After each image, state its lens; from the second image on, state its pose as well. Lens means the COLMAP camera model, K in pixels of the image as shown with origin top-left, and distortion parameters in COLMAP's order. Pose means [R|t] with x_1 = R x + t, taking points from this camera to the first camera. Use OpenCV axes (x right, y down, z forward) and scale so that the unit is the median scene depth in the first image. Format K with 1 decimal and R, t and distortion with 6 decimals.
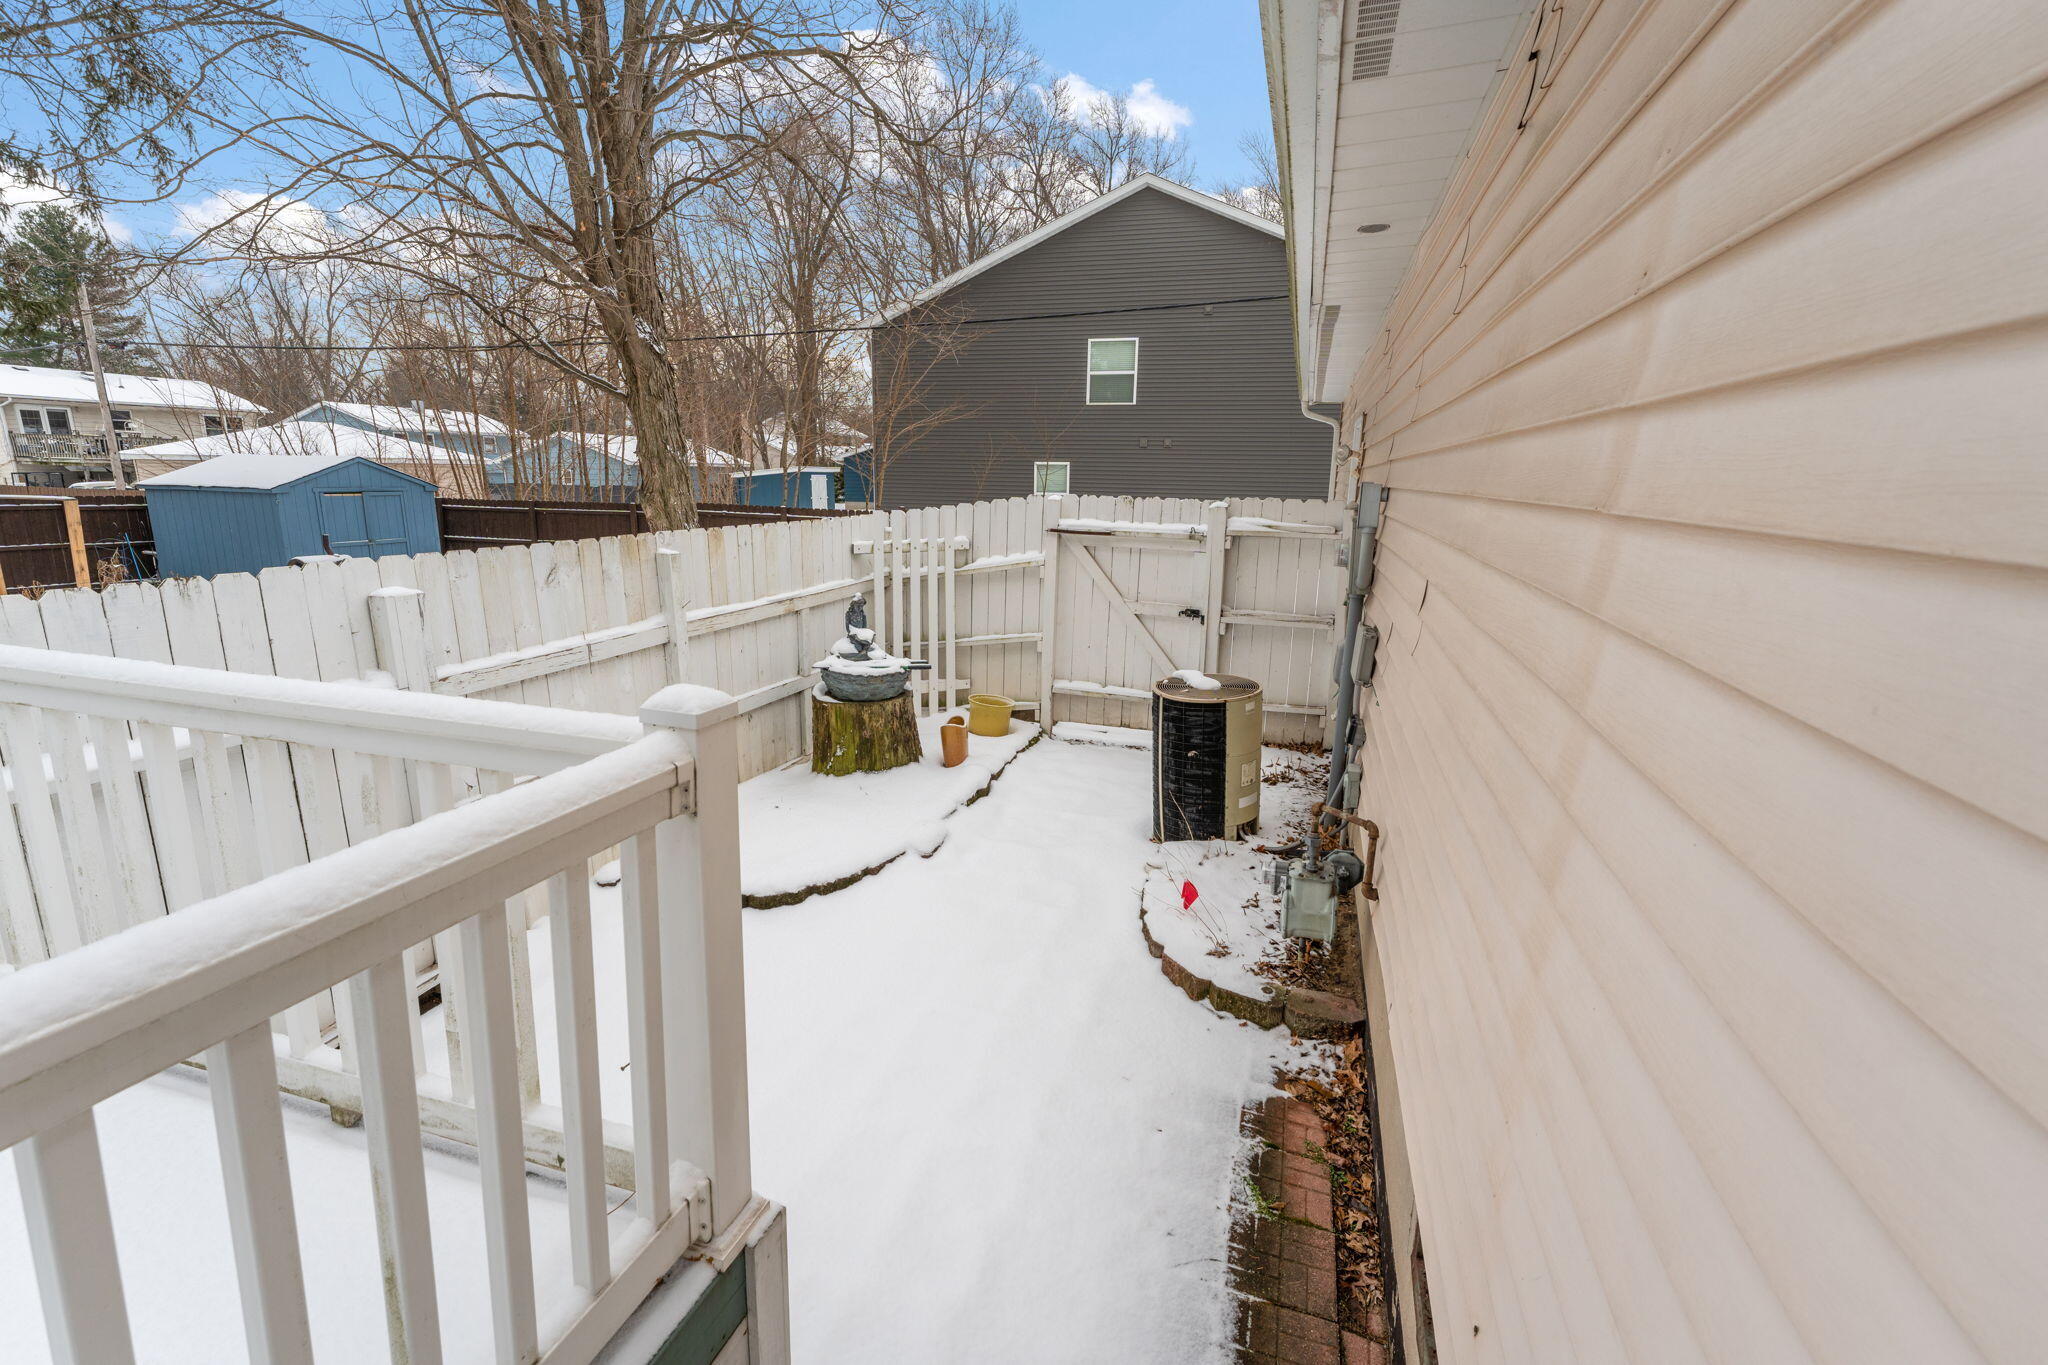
lens RADIAL K [[909.3, 0, 1023.4], [0, 909.3, 685.3], [0, 0, 1]] dist [-0.002617, -0.000031]
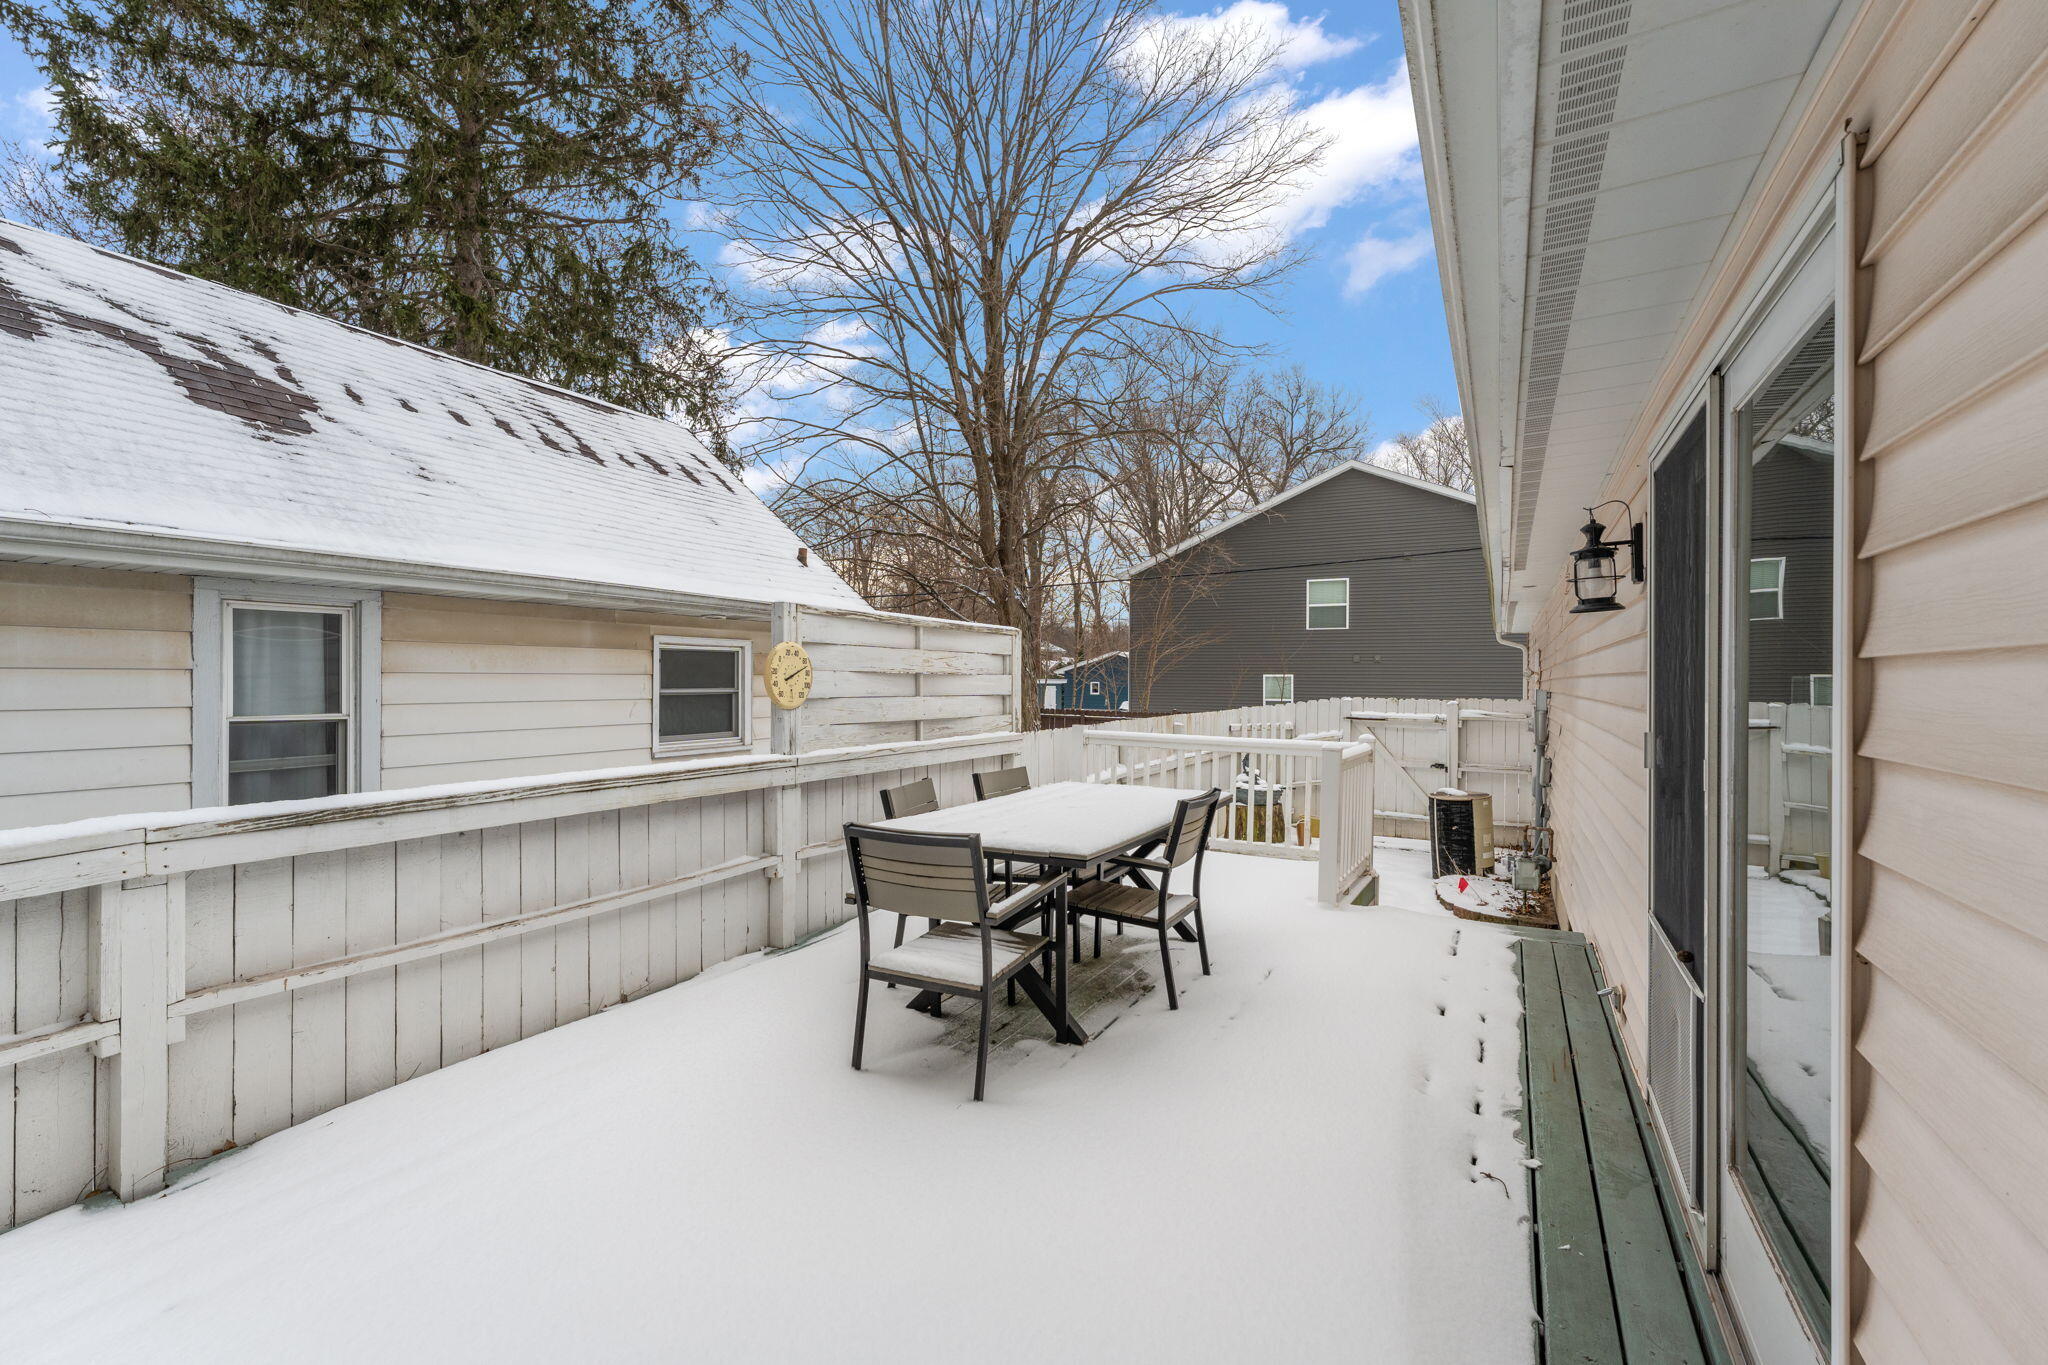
lens RADIAL K [[909.3, 0, 1008.1], [0, 909.3, 680.5], [0, 0, 1]] dist [-0.002617, -0.000031]
pose [[0.979621, -0.008636, -0.200668, -0.259697], [-0.037701, 0.973411, -0.225942, 0.178754], [0.197283, 0.228903, 0.953249, -0.805544]]
